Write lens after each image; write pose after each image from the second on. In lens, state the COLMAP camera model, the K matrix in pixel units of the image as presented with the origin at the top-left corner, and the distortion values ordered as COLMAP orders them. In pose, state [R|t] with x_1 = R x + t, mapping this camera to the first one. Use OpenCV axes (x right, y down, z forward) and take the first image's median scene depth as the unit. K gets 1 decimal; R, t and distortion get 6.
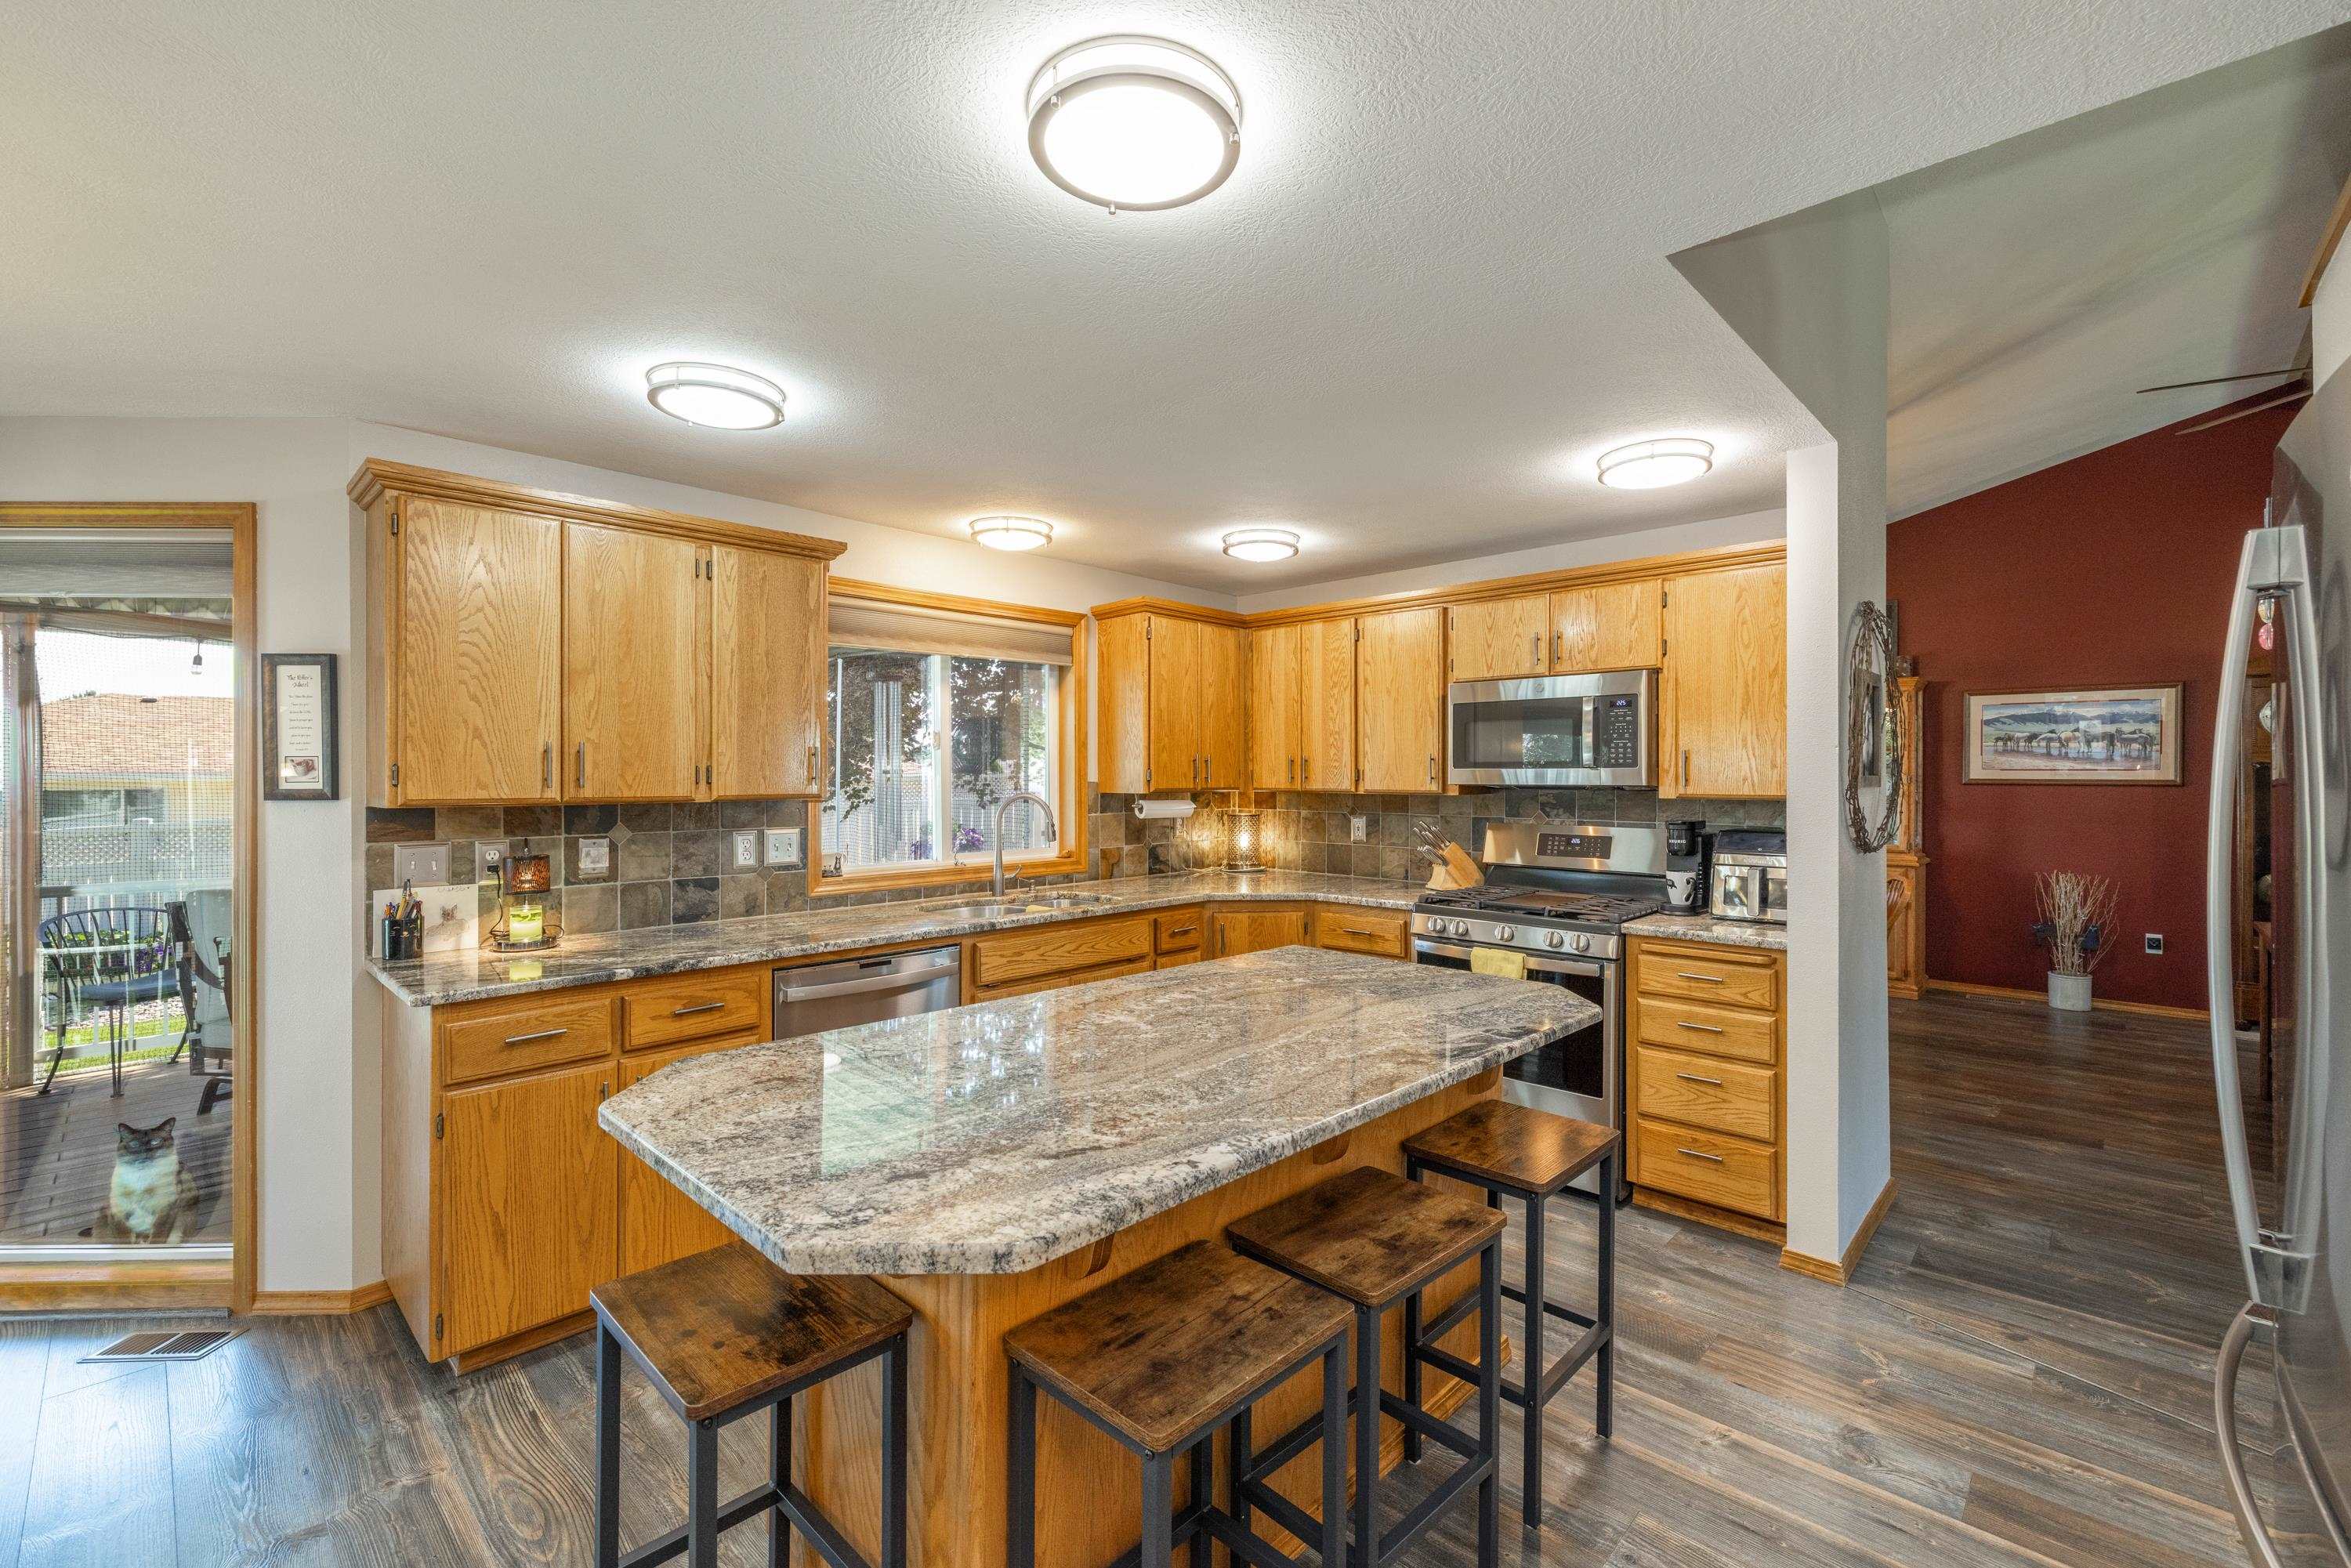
lens RADIAL K [[993.9, 0, 1178.0], [0, 993.9, 774.6], [0, 0, 1]] dist [0.001684, 0.000080]
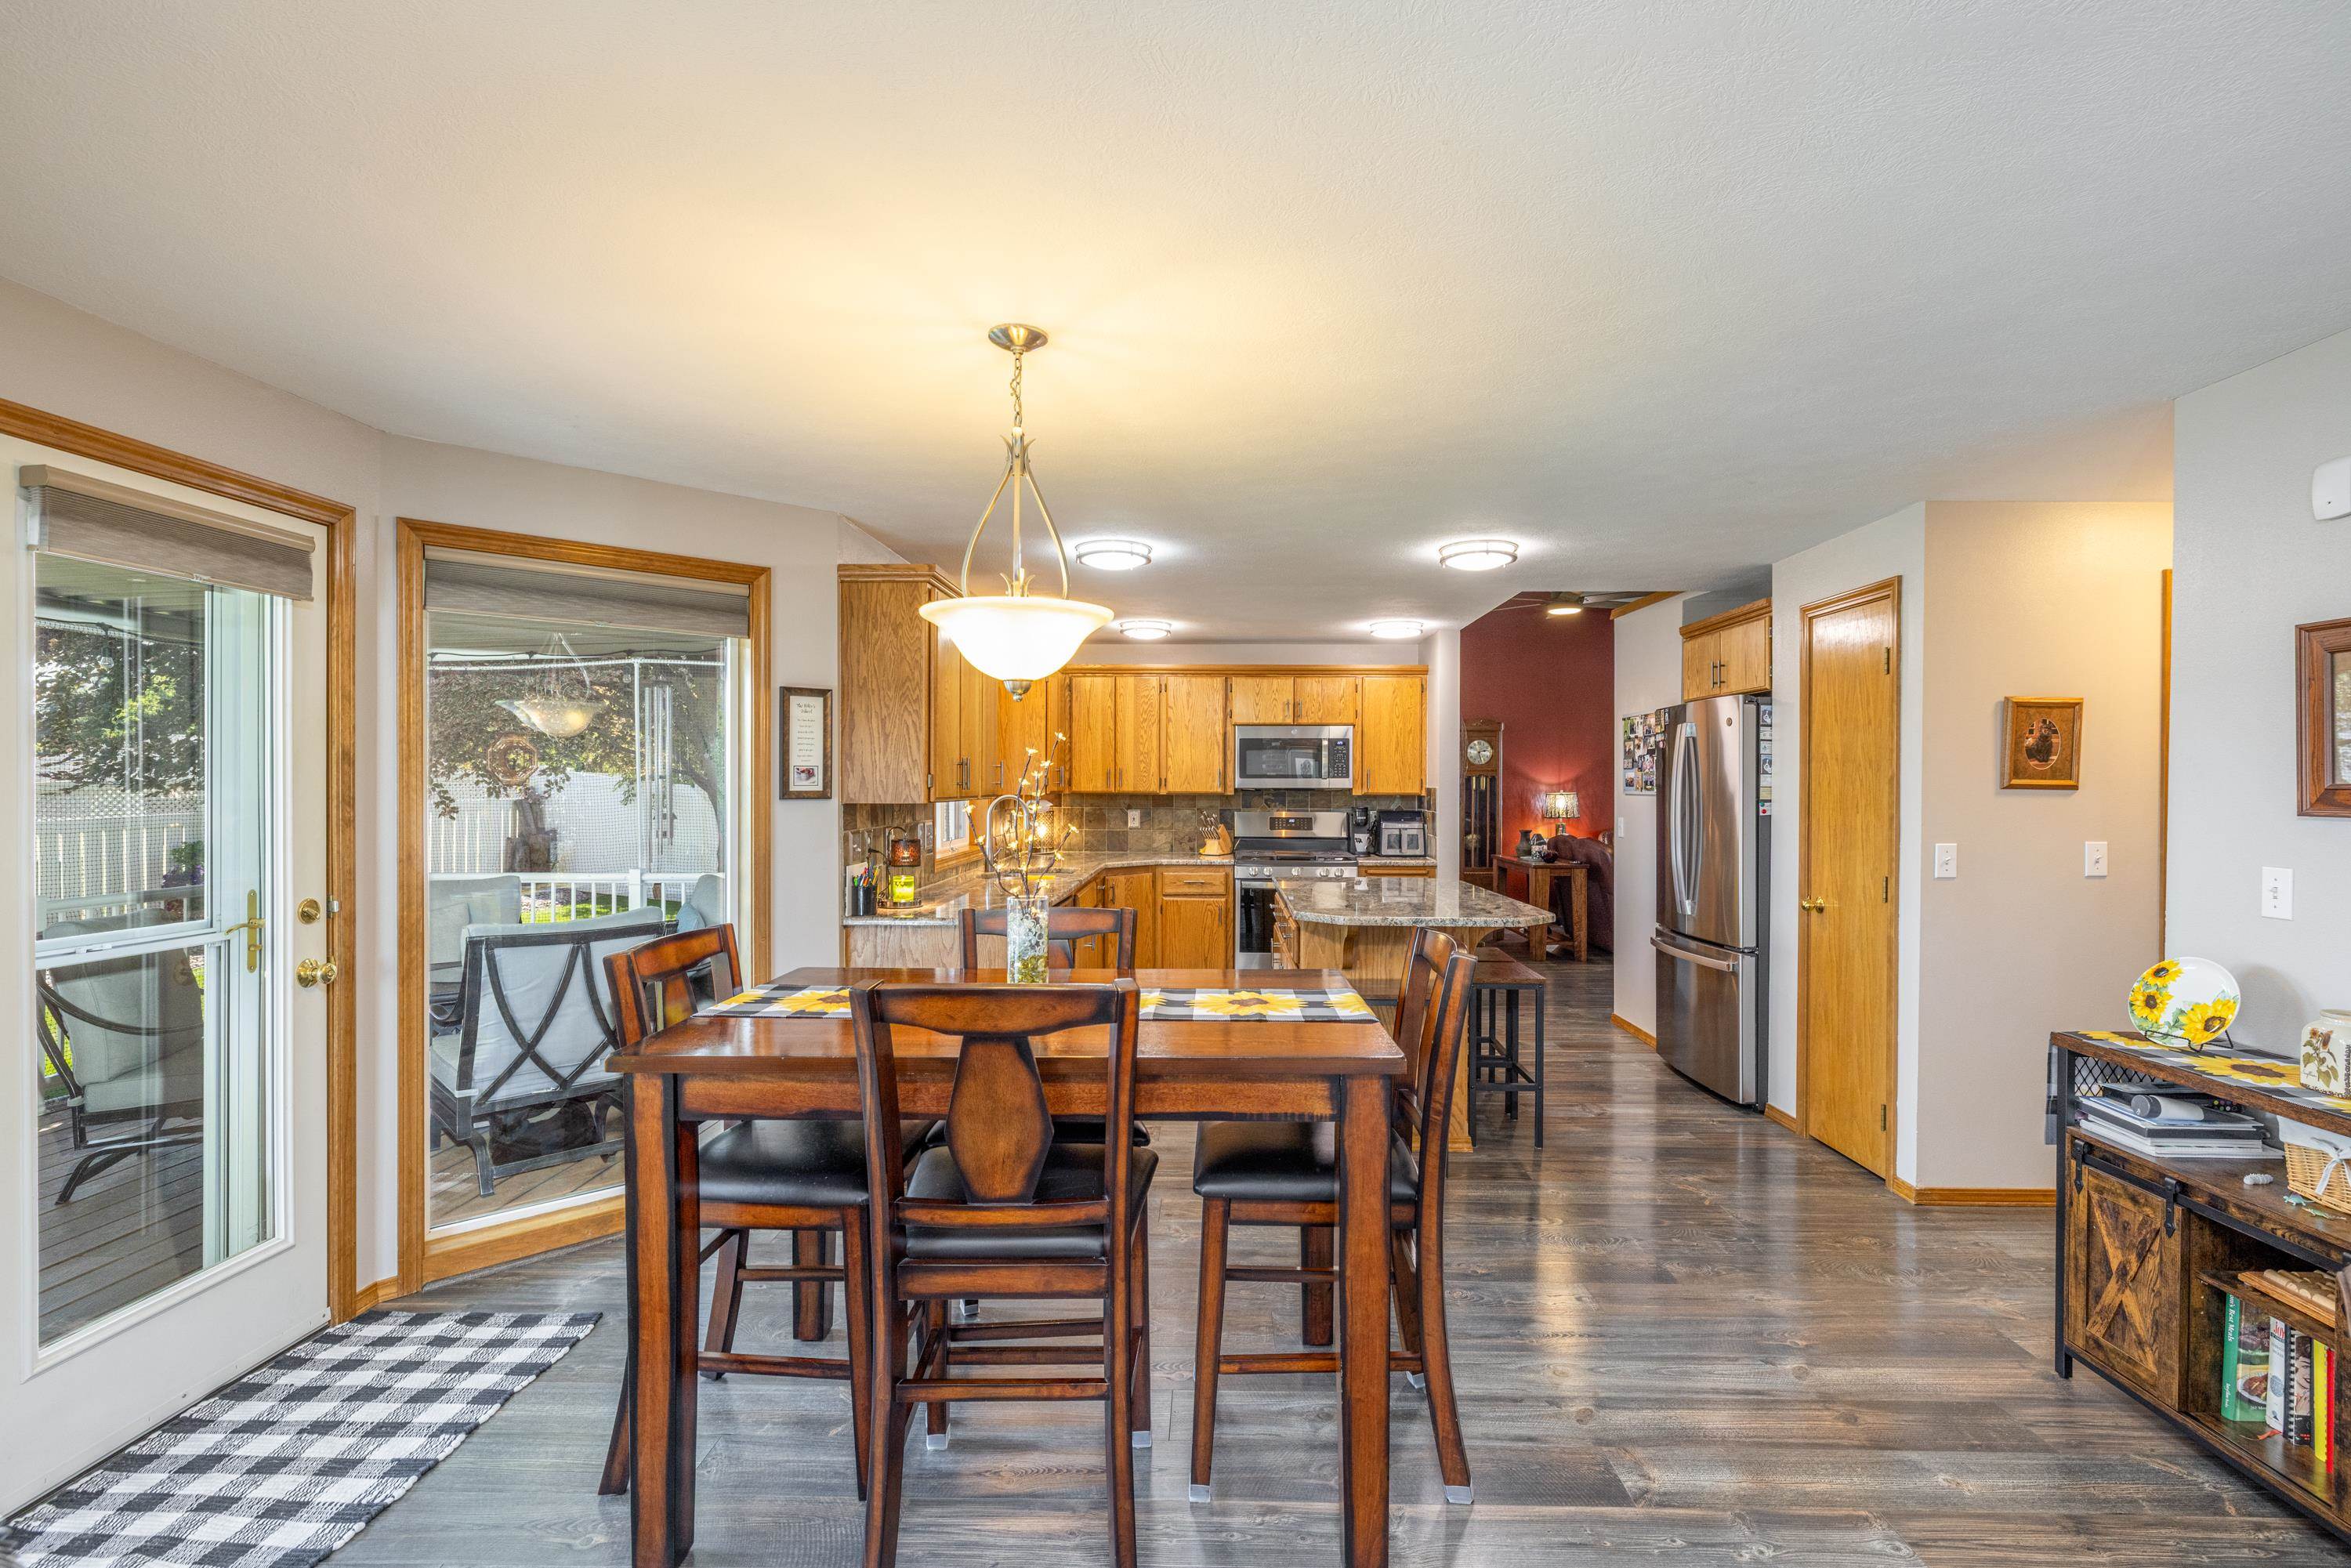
lens RADIAL K [[1083.1, 0, 1175.5], [0, 1083.1, 784.0], [0, 0, 1]] dist [-0.016221, -0.000035]
pose [[0.750342, 0.001657, 0.661048, -1.125635], [-0.003848, 0.999991, 0.001861, 0.000850], [-0.661039, -0.003940, 0.750341, -0.305538]]
